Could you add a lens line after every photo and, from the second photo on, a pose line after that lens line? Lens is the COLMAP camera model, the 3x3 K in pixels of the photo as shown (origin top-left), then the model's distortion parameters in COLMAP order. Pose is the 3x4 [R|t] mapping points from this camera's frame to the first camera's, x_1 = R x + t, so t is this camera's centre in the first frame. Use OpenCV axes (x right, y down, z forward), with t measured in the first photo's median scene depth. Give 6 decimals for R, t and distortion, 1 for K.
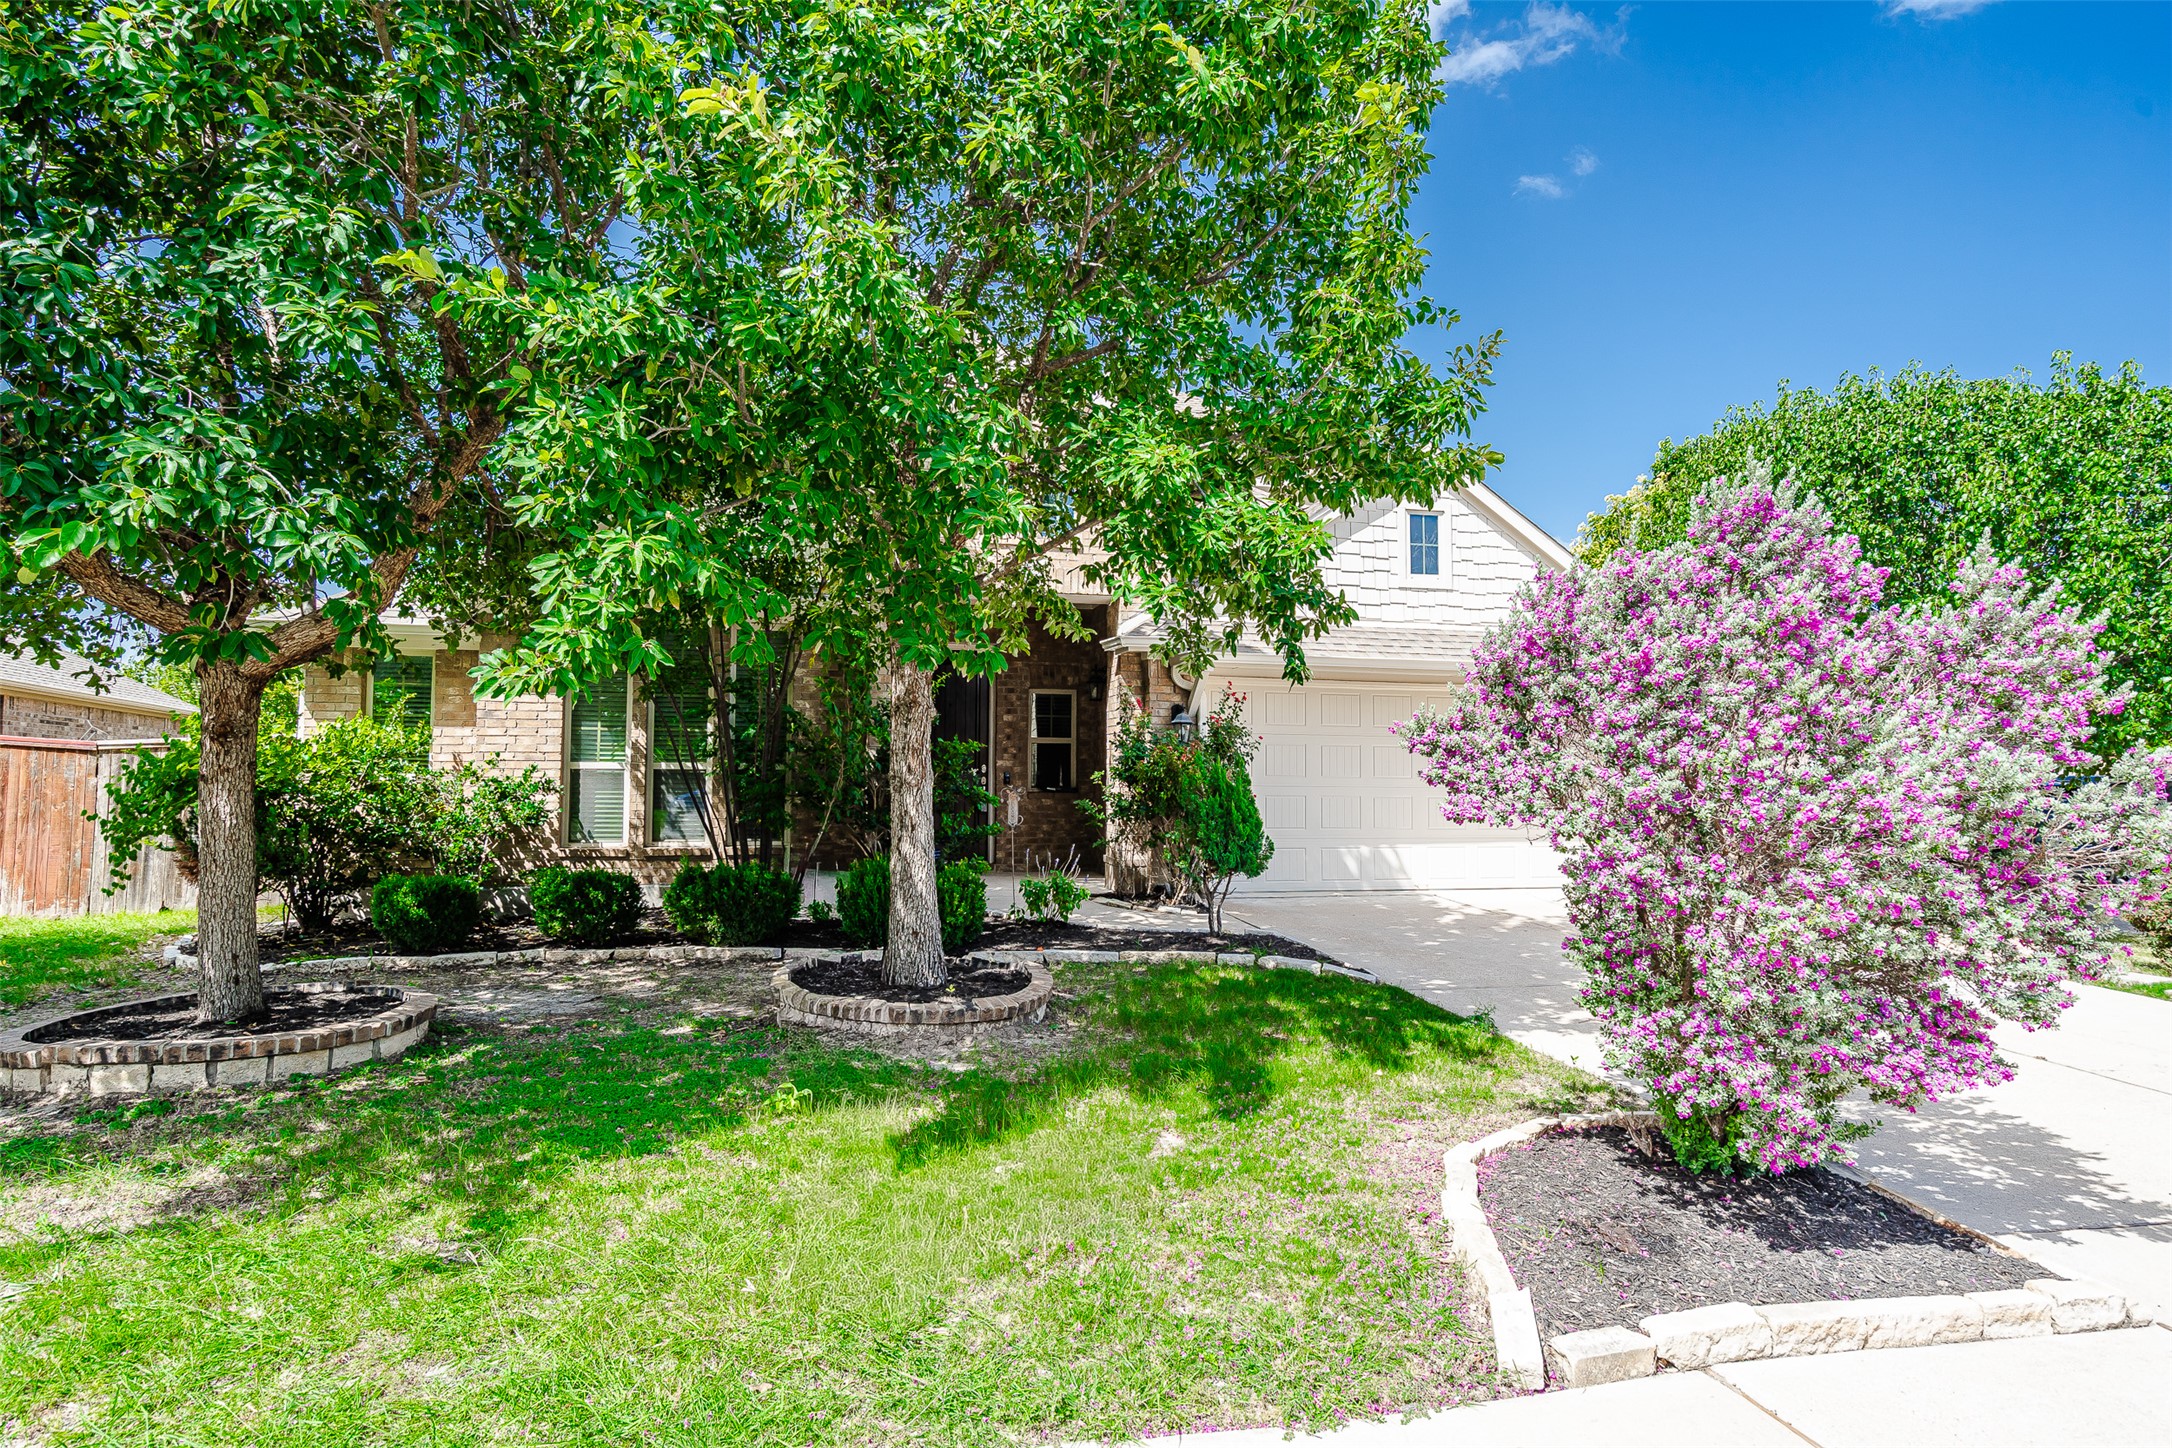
lens RADIAL K [[1191.4, 0, 1084.8], [0, 1191.4, 730.0], [0, 0, 1]] dist [-0.000087, -0.000002]
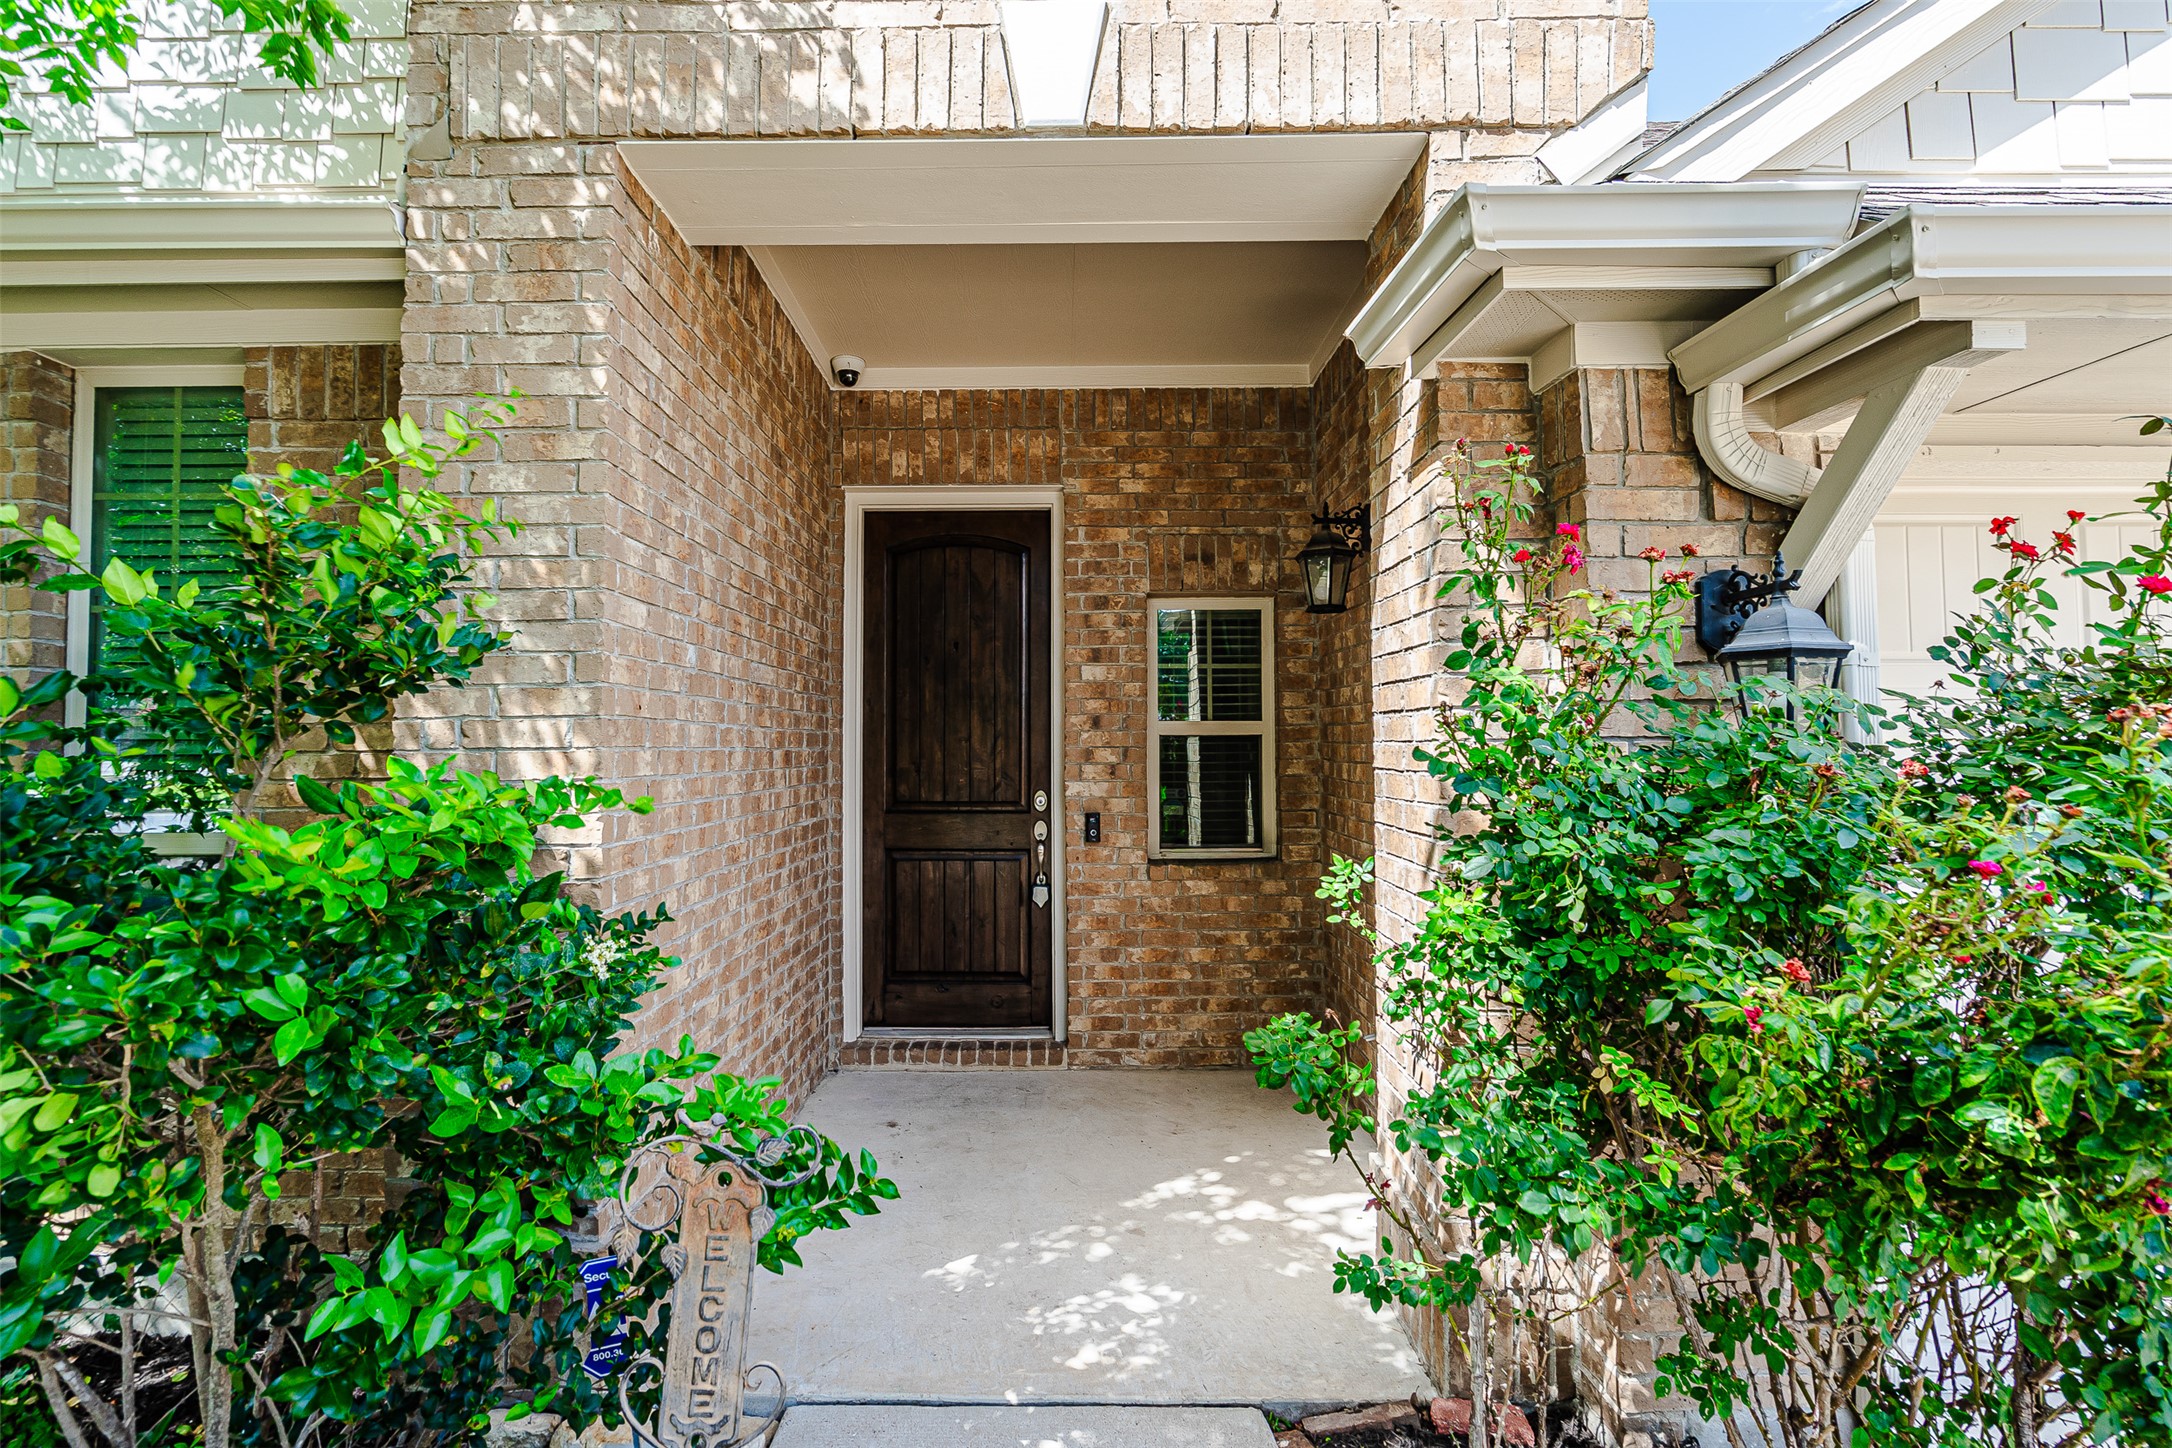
lens RADIAL K [[1012.4, 0, 1088.2], [0, 1012.4, 721.7], [0, 0, 1]] dist [-0.001062, -0.000044]
pose [[0.977529, -0.010604, -0.210532, 0.003593], [0.013441, 0.999837, 0.012049, 0.002213], [0.210370, -0.014608, 0.977513, 0.783953]]
